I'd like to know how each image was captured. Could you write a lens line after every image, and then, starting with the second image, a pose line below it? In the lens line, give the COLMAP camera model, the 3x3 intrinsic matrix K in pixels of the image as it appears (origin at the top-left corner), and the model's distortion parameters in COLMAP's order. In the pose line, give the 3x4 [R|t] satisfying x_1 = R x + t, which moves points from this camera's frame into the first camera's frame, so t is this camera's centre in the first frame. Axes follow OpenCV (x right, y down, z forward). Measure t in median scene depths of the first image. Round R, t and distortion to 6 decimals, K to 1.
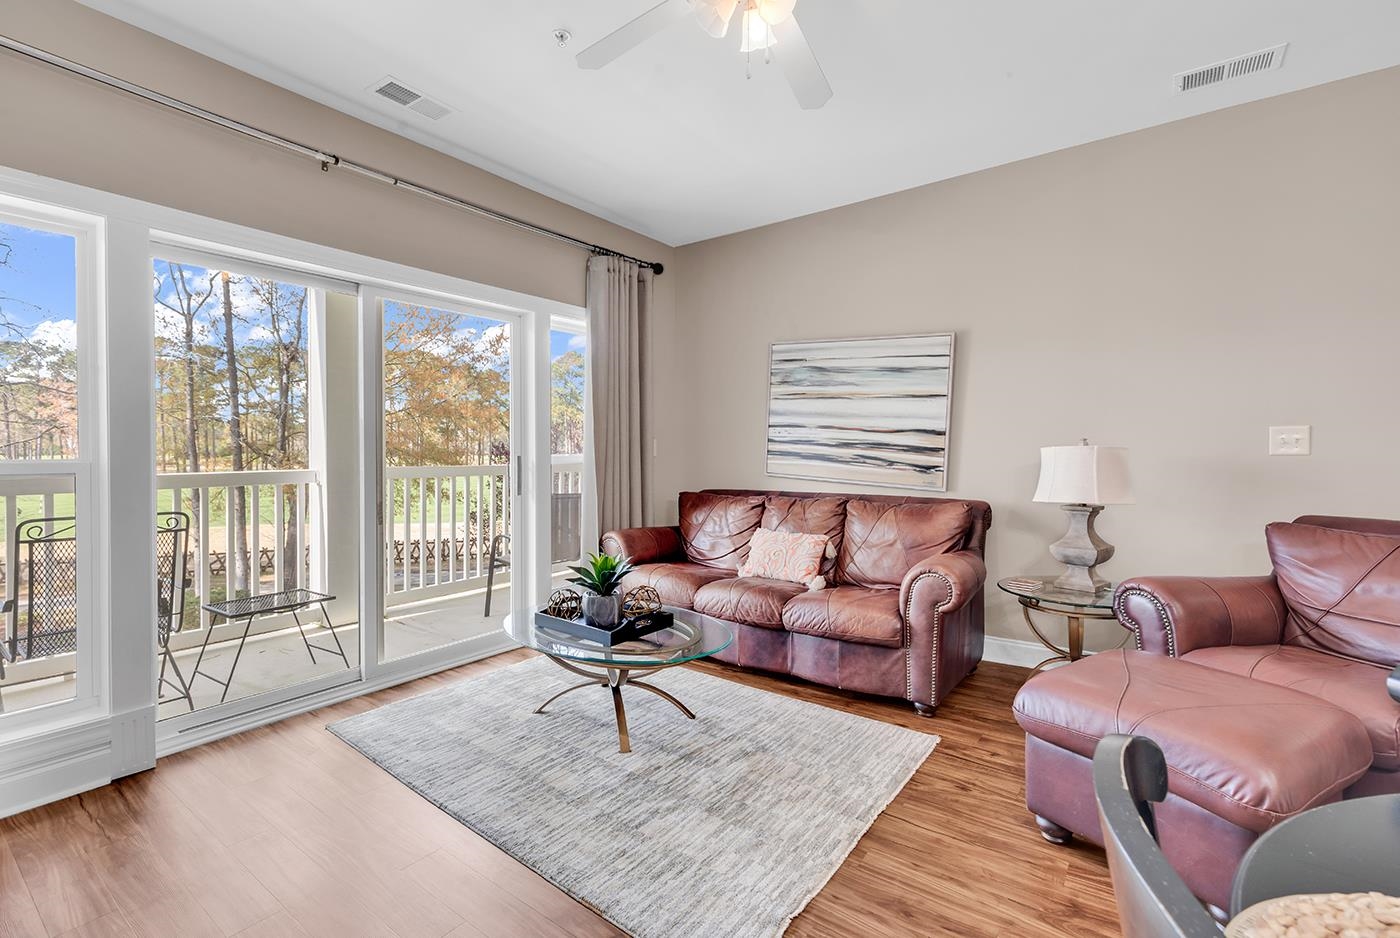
lens RADIAL K [[636.5, 0, 701.6], [0, 636.5, 459.6], [0, 0, 1]] dist [0.002892, 0.000107]
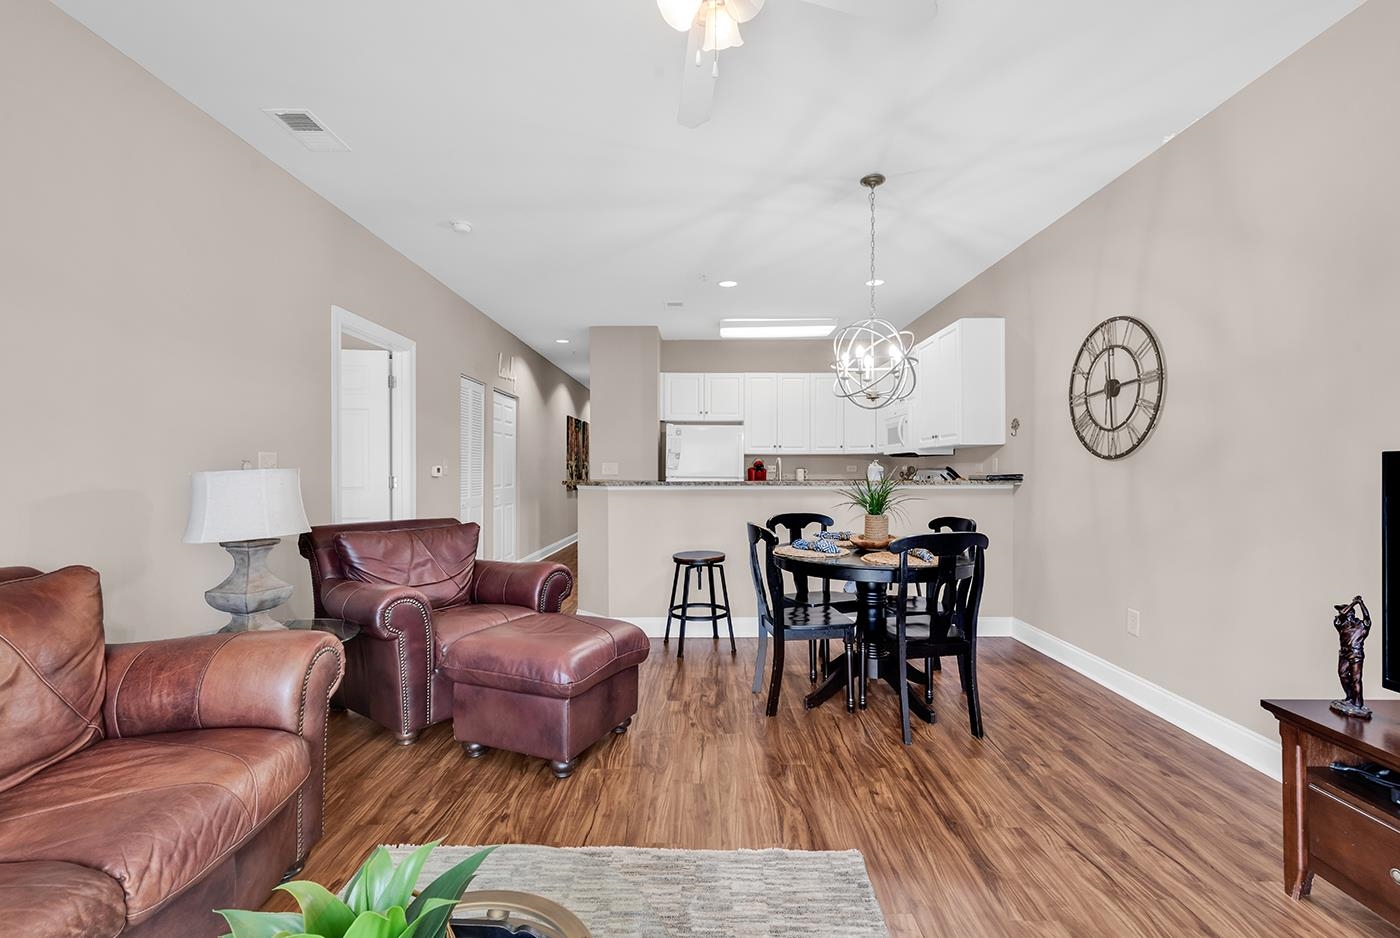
lens RADIAL K [[636.5, 0, 701.6], [0, 636.5, 459.6], [0, 0, 1]] dist [0.002892, 0.000107]
pose [[-0.604094, 0.021940, 0.796611, -0.556078], [0.016142, 0.999753, -0.015293, -0.014828], [-0.796750, 0.003621, -0.604298, 1.323006]]
